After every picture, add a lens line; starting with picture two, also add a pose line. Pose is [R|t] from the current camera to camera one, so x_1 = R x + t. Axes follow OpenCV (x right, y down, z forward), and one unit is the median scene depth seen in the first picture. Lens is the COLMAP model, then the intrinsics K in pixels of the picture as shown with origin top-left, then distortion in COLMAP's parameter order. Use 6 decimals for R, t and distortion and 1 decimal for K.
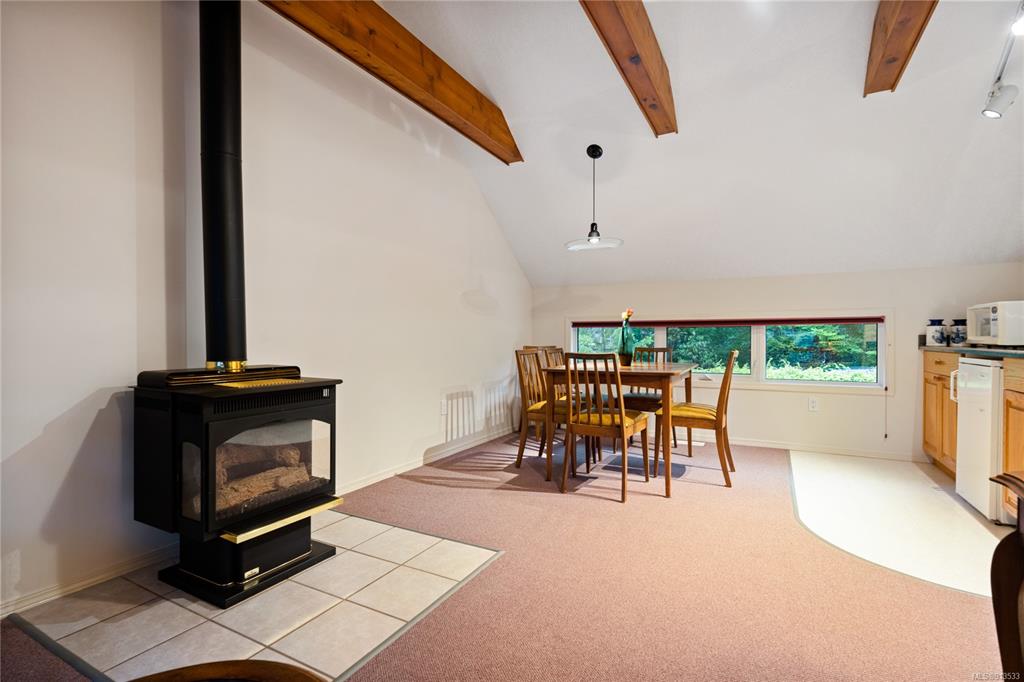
lens RADIAL K [[485.7, 0, 511.5], [0, 485.7, 345.0], [0, 0, 1]] dist [0.000958, -0.000140]
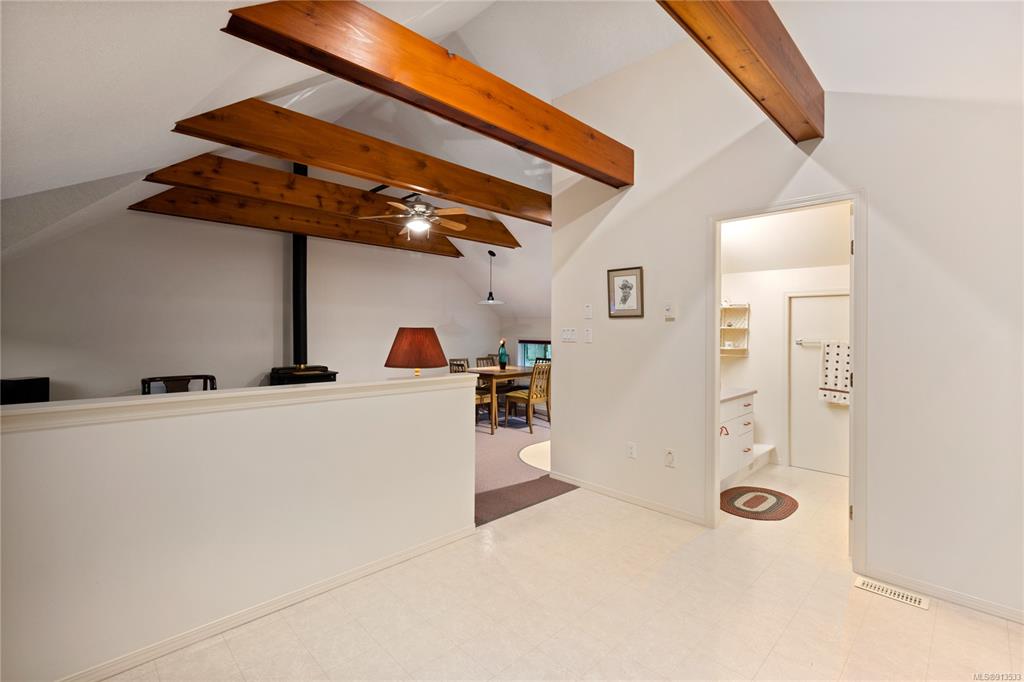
lens RADIAL K [[457.9, 0, 508.9], [0, 457.9, 337.3], [0, 0, 1]] dist [-0.000082, 0.000132]
pose [[0.952750, 0.011633, -0.303533, 0.865187], [-0.011702, 0.999930, 0.001592, -0.089919], [0.303530, 0.002035, 0.952820, -0.734298]]
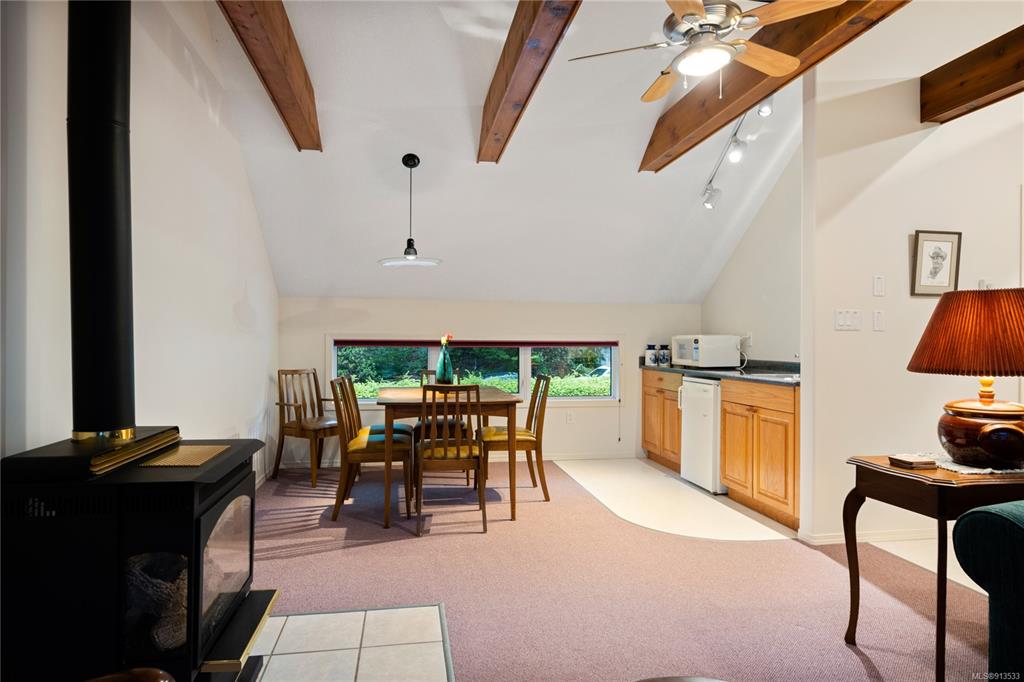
lens RADIAL K [[593.5, 0, 515.1], [0, 593.5, 343.5], [0, 0, 1]] dist [0.006358, -0.000476]
pose [[0.782240, 0.003185, 0.622969, -0.419319], [0.002317, 0.999965, -0.008022, -0.048668], [-0.622973, 0.007719, 0.782205, -0.000307]]
